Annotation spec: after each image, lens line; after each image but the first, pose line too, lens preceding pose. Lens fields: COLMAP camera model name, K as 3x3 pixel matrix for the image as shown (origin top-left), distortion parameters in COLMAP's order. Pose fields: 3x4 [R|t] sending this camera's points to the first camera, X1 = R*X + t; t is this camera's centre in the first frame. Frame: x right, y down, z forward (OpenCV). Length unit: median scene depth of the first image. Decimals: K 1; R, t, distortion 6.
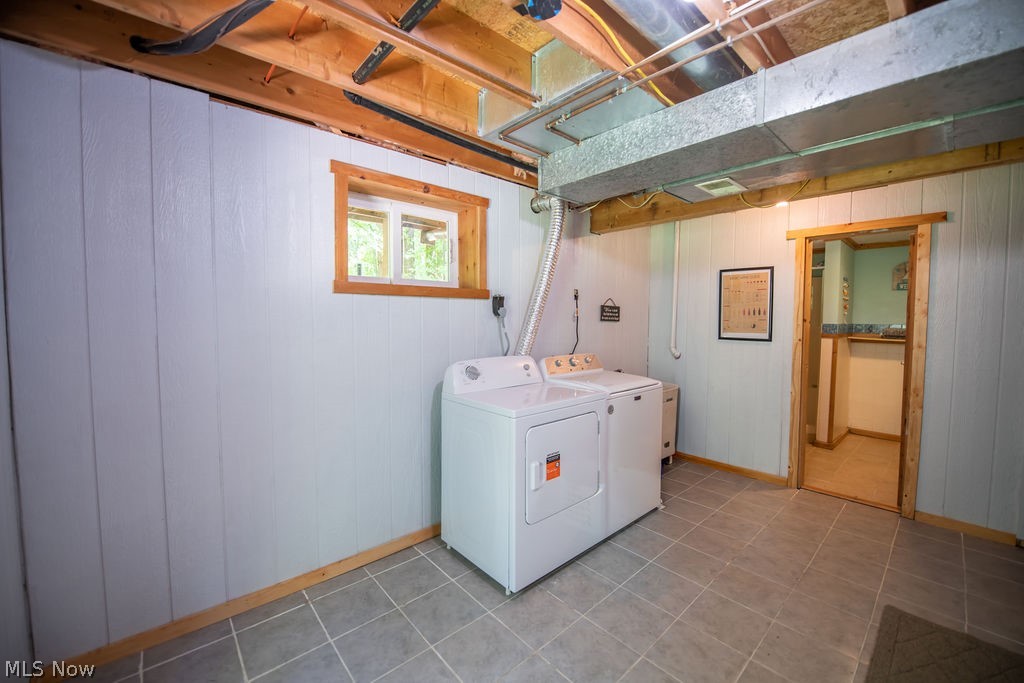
lens RADIAL K [[406.0, 0, 514.9], [0, 406.0, 335.4], [0, 0, 1]] dist [-0.007436, -0.005169]
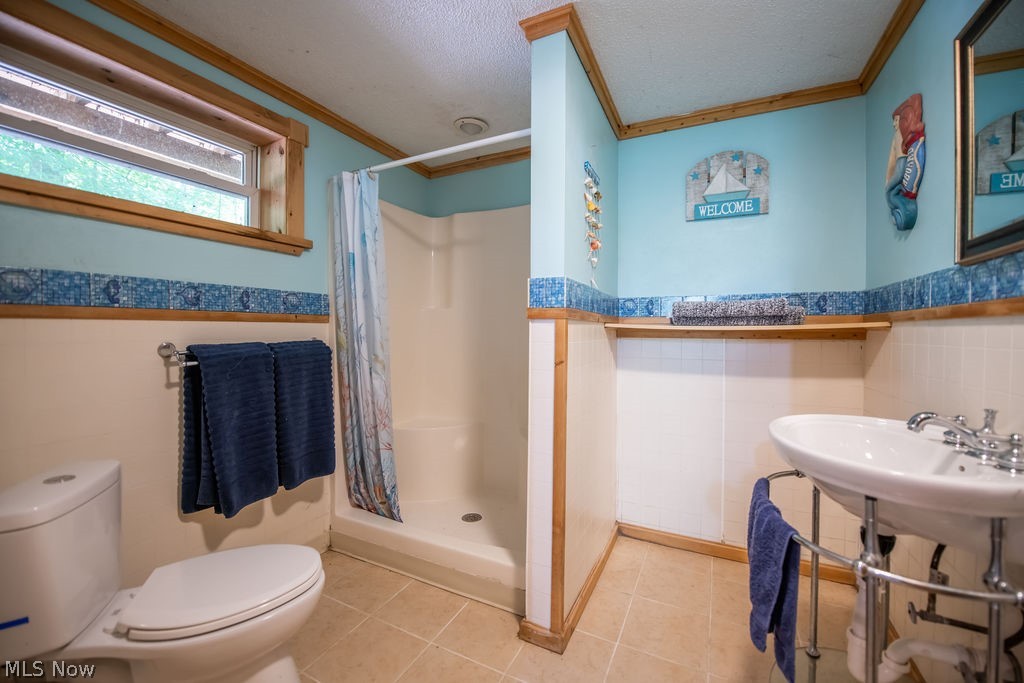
lens RADIAL K [[406.0, 0, 514.9], [0, 406.0, 335.4], [0, 0, 1]] dist [-0.007436, -0.005169]
pose [[0.929300, -0.008037, 0.369239, 0.594452], [0.018679, 0.999507, -0.025254, 0.026068], [-0.368854, 0.030365, 0.928991, 0.655765]]
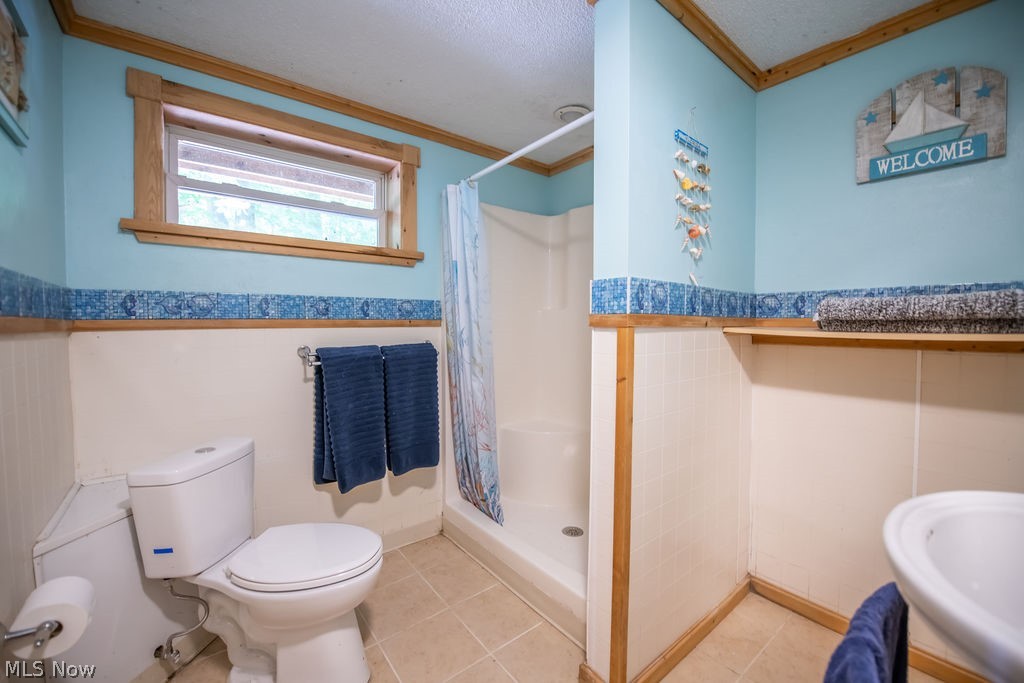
lens RADIAL K [[406.0, 0, 514.9], [0, 406.0, 335.4], [0, 0, 1]] dist [-0.007436, -0.005169]
pose [[0.998144, -0.004798, -0.060714, 0.690439], [0.003936, 0.999890, -0.014319, 0.014648], [0.060776, 0.014054, 0.998052, 0.666862]]
